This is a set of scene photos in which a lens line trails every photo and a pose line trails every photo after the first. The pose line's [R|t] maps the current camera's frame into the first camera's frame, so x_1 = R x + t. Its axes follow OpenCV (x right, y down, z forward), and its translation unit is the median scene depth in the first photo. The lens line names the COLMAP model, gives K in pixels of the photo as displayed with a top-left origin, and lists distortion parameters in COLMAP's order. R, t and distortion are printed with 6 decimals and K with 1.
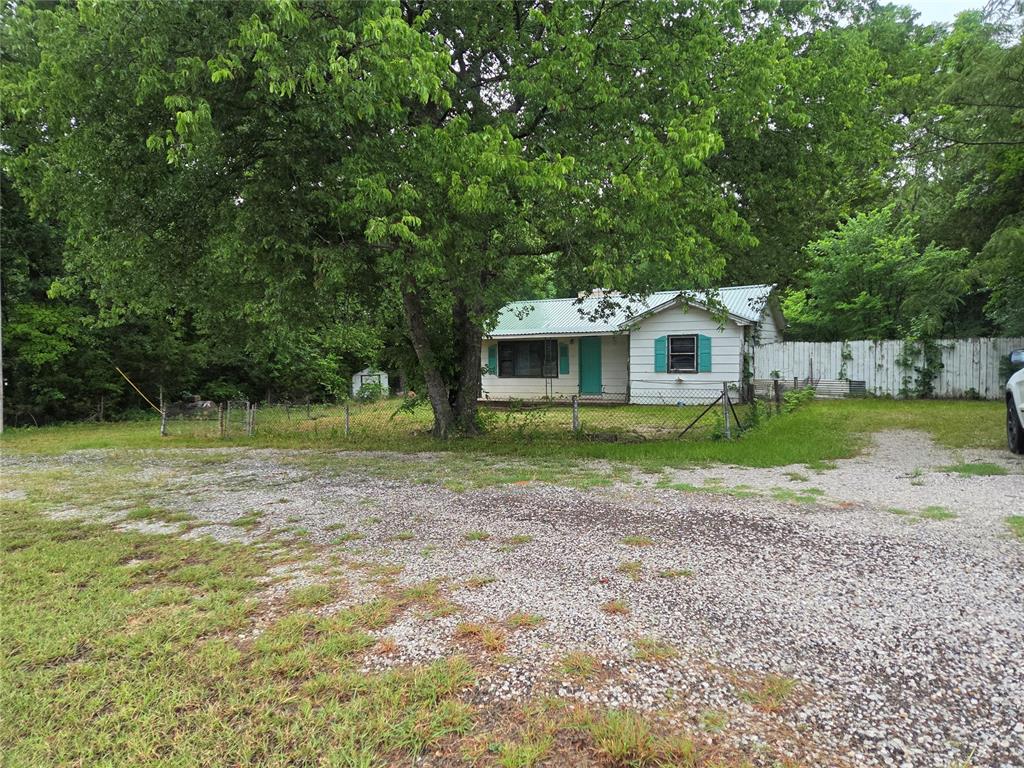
lens RADIAL K [[686.3, 0, 509.1], [0, 686.3, 391.1], [0, 0, 1]] dist [0.077478, -0.053379]
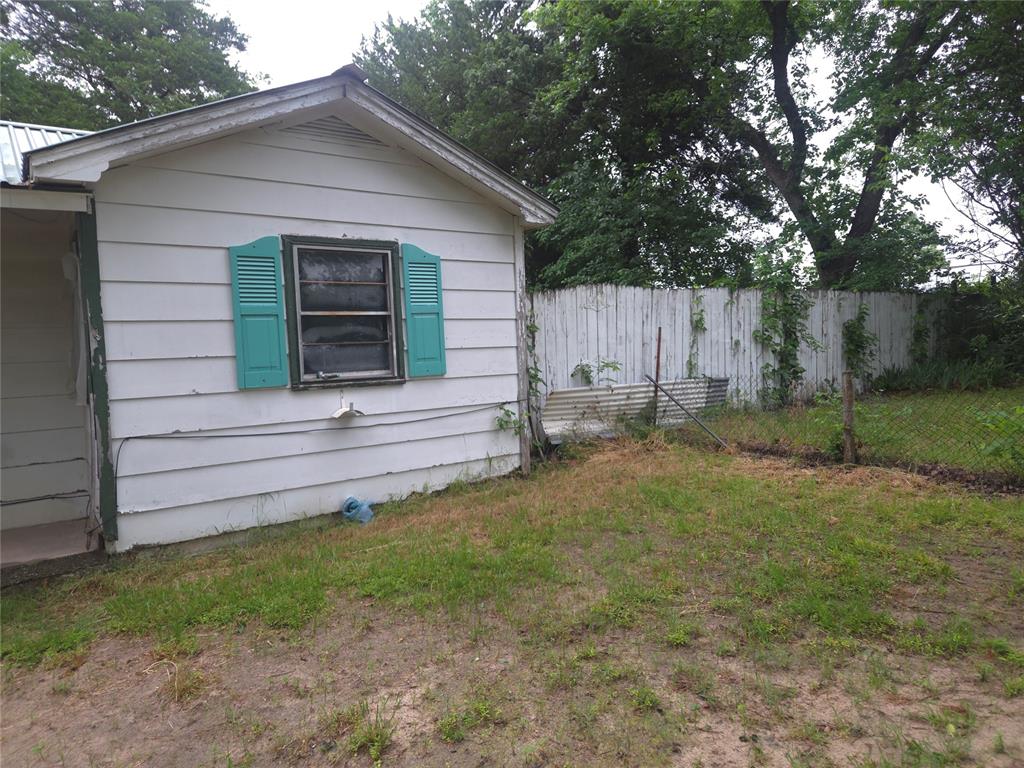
lens RADIAL K [[686.3, 0, 509.1], [0, 686.3, 391.1], [0, 0, 1]] dist [0.077478, -0.053379]
pose [[0.432908, -0.063413, 0.899205, 0.044426], [0.082514, 0.996122, 0.030523, -0.030066], [-0.897654, 0.060983, 0.436462, 0.894102]]
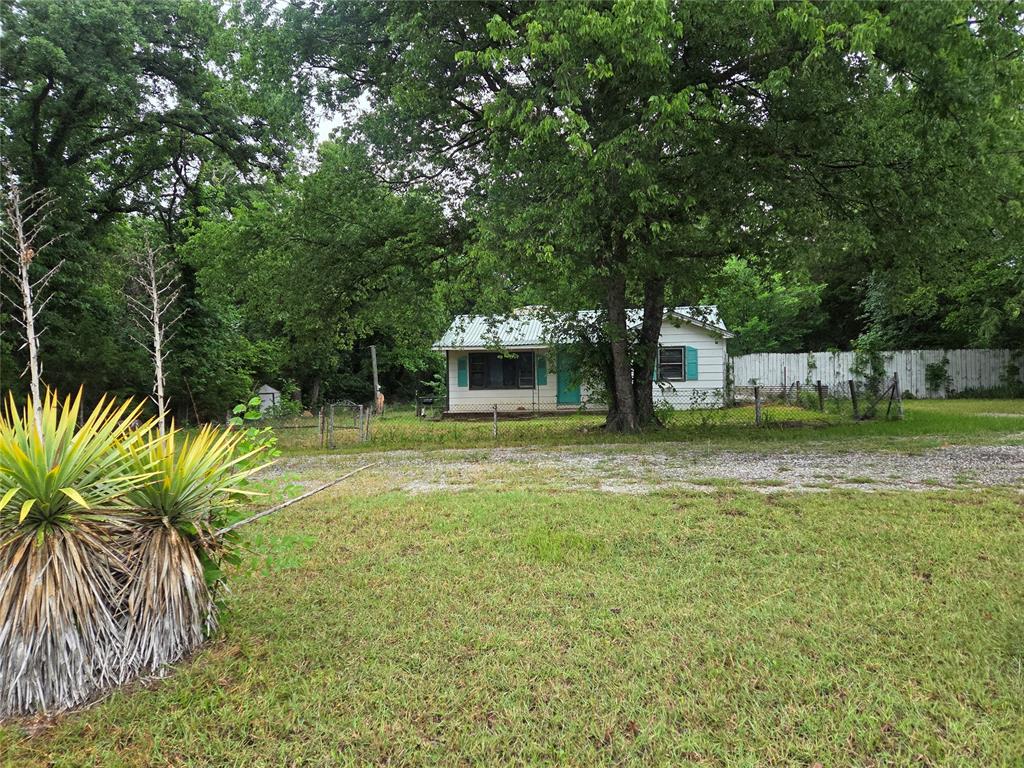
lens RADIAL K [[686.3, 0, 509.1], [0, 686.3, 391.1], [0, 0, 1]] dist [0.077478, -0.053379]
pose [[0.939384, -0.005142, 0.342829, -0.392084], [0.020087, 0.998995, -0.040057, 0.029965], [-0.342279, 0.044515, 0.938543, 0.067487]]
